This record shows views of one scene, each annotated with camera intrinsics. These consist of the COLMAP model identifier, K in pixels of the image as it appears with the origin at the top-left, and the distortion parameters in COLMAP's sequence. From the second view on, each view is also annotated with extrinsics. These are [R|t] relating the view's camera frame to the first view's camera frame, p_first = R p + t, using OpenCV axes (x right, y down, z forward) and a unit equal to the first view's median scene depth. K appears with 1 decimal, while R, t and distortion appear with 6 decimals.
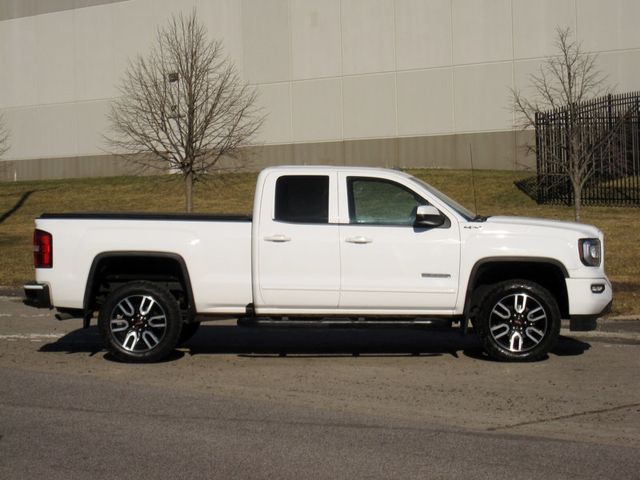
lens RADIAL K [[1849.4, 0, 320.0], [0, 1849.4, 240.0], [0, 0, 1]] dist [0.079318, 0.608117]
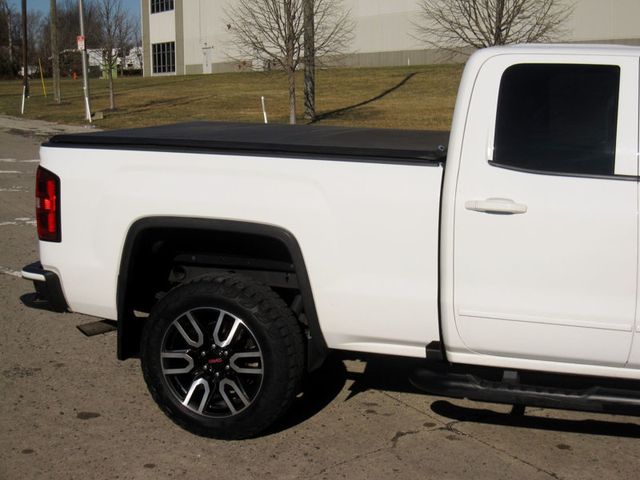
lens RADIAL K [[1078.5, 0, 320.0], [0, 1078.5, 240.0], [0, 0, 1]] dist [-0.187438, -0.017628]
pose [[0.958986, 0.049019, -0.279182, 0.008671], [-0.012309, 0.991206, 0.131753, -0.025981], [0.283186, -0.122913, 0.951156, 0.737869]]
